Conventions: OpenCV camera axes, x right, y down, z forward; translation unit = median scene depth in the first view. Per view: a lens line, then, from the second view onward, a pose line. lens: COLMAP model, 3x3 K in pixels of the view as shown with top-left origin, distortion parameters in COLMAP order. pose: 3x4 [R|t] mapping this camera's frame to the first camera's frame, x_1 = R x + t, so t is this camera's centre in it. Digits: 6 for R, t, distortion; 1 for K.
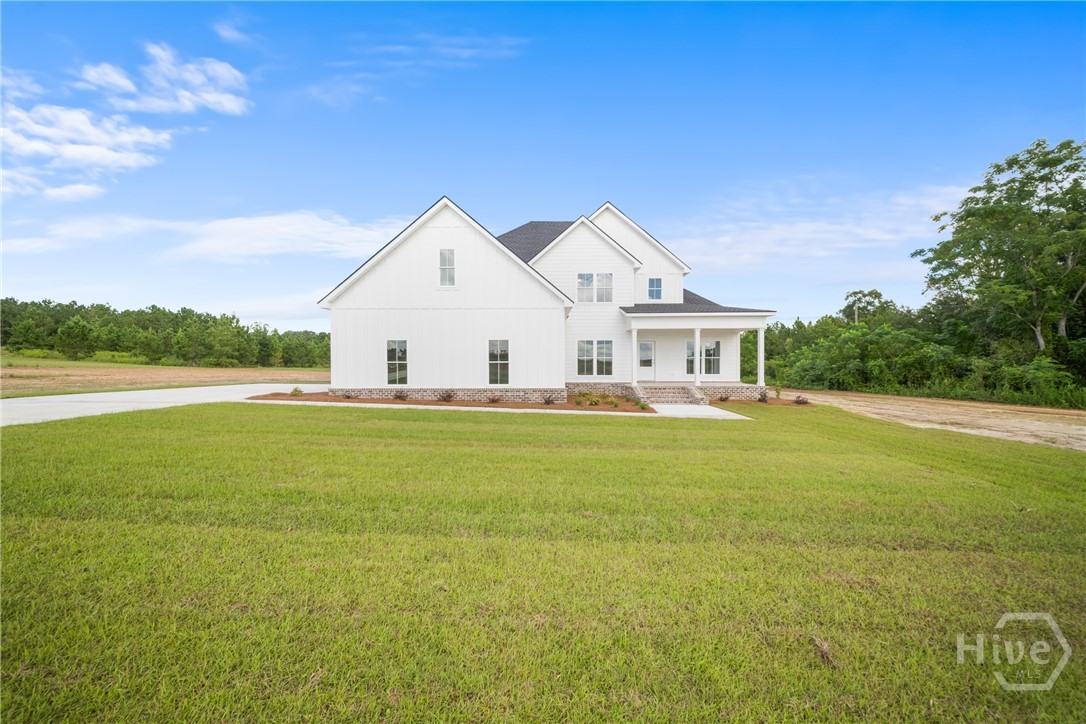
lens RADIAL K [[379.5, 0, 548.4], [0, 379.5, 364.2], [0, 0, 1]] dist [0.006275, -0.000061]
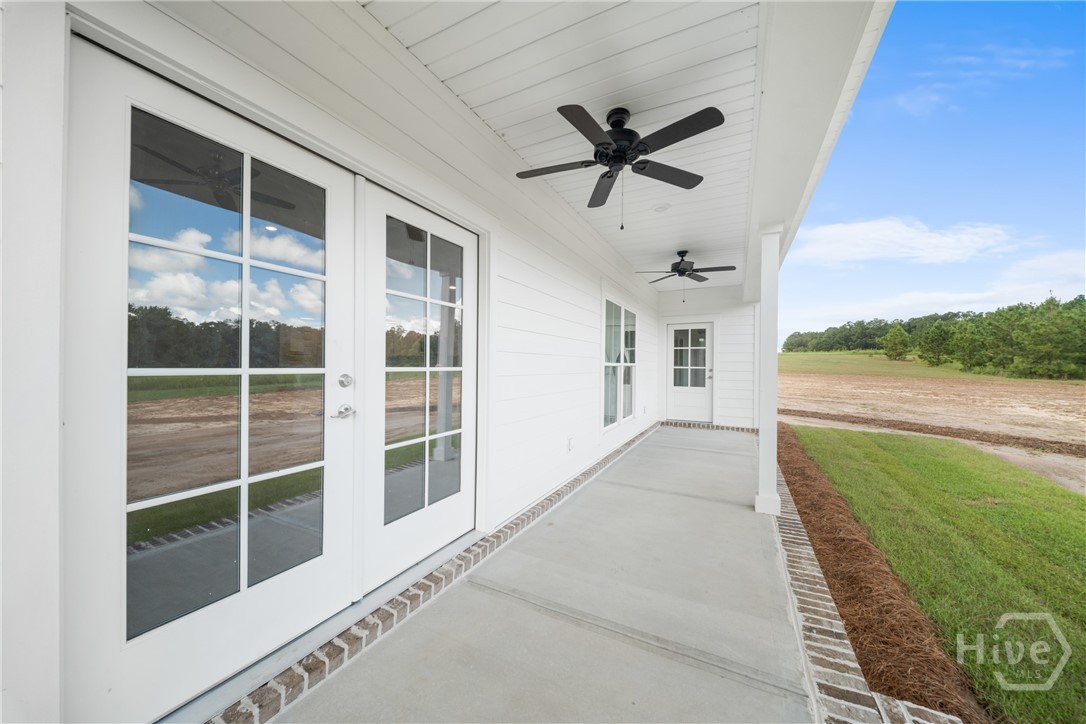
lens RADIAL K [[379.5, 0, 547.1], [0, 379.5, 360.3], [0, 0, 1]] dist [0.006275, -0.000061]
pose [[0.999917, 0.010924, 0.006860, -1.660274], [-0.010915, 0.999939, -0.001396, -0.005464], [-0.006875, 0.001321, 0.999975, -0.024101]]
